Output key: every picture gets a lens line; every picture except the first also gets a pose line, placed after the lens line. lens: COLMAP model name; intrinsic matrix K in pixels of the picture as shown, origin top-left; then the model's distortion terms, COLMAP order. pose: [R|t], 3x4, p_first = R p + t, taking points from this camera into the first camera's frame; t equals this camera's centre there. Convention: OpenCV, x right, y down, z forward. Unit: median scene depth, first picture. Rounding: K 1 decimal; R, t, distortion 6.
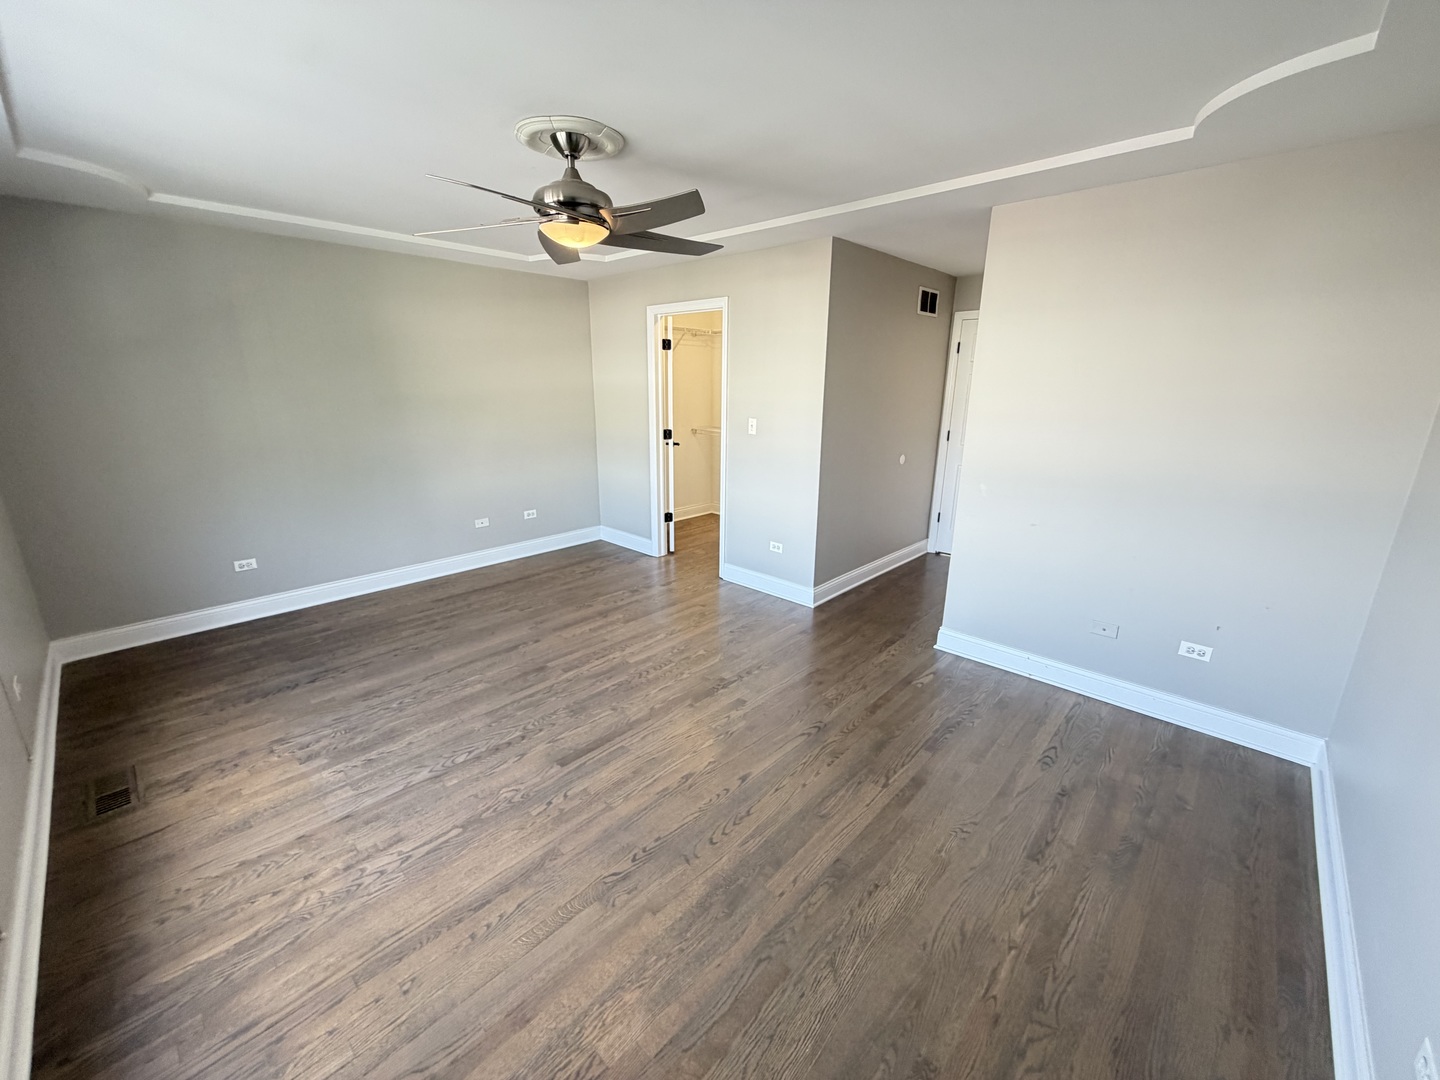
lens RADIAL K [[575.4, 0, 717.0], [0, 575.4, 540.8], [0, 0, 1]] dist [0.004185, -0.000116]
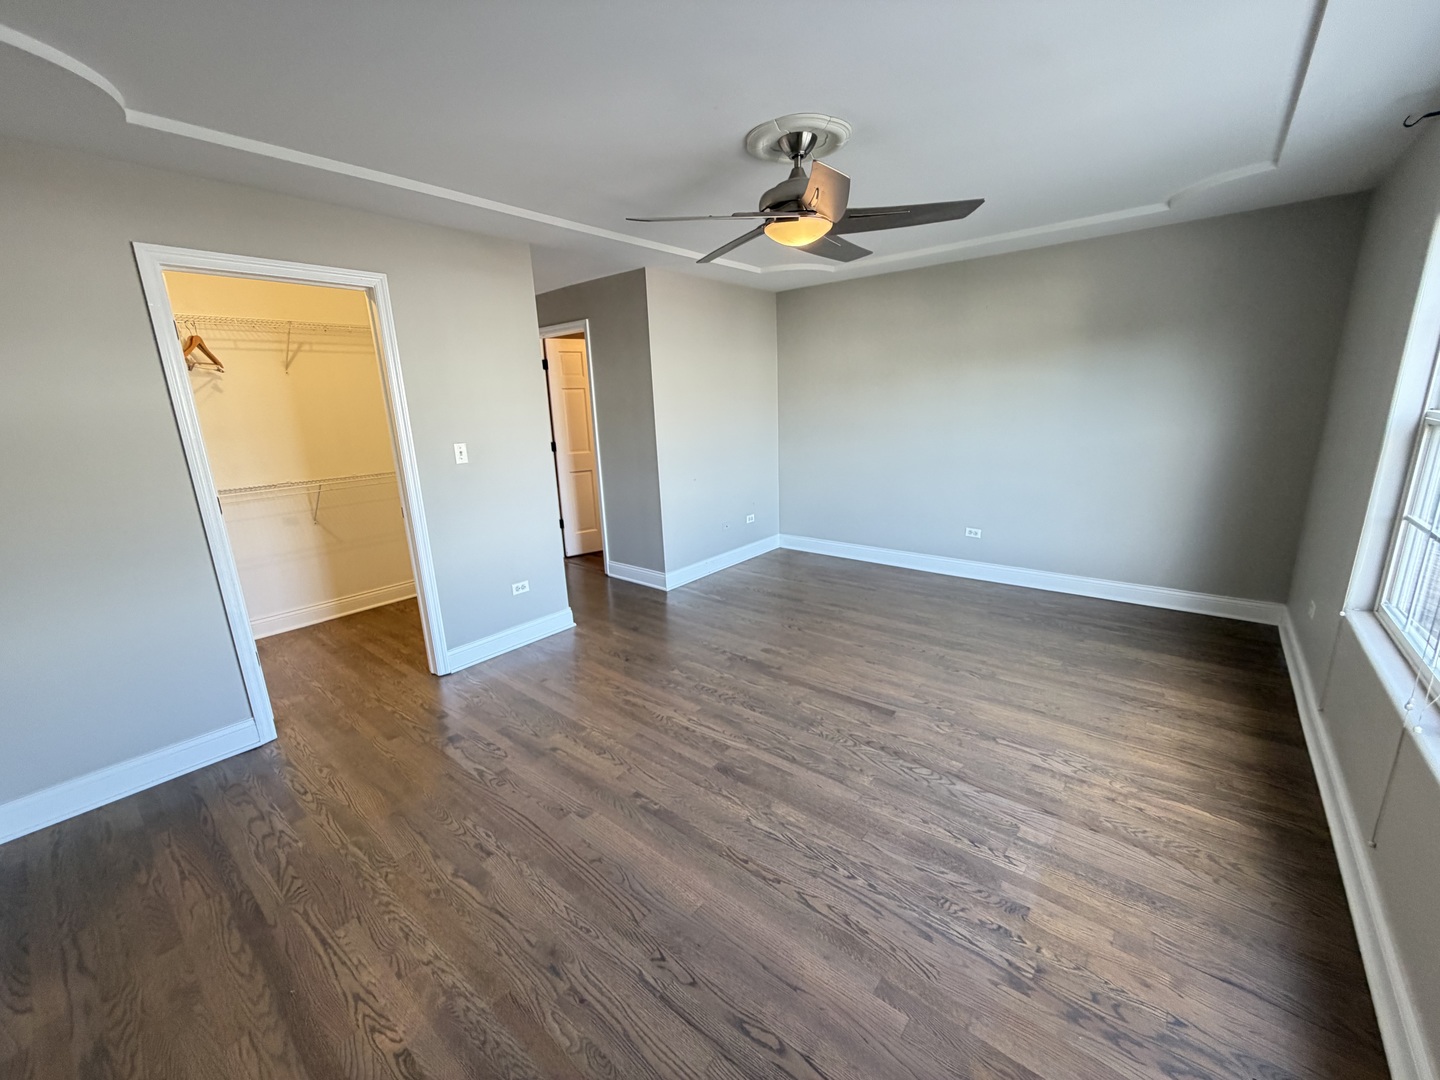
lens RADIAL K [[575.4, 0, 717.9], [0, 575.4, 538.5], [0, 0, 1]] dist [0.004185, -0.000116]
pose [[-0.062722, -0.241557, 0.968357, -1.262303], [0.304677, 0.919316, 0.249058, -0.312335], [-0.950388, 0.310658, 0.015935, 1.203975]]
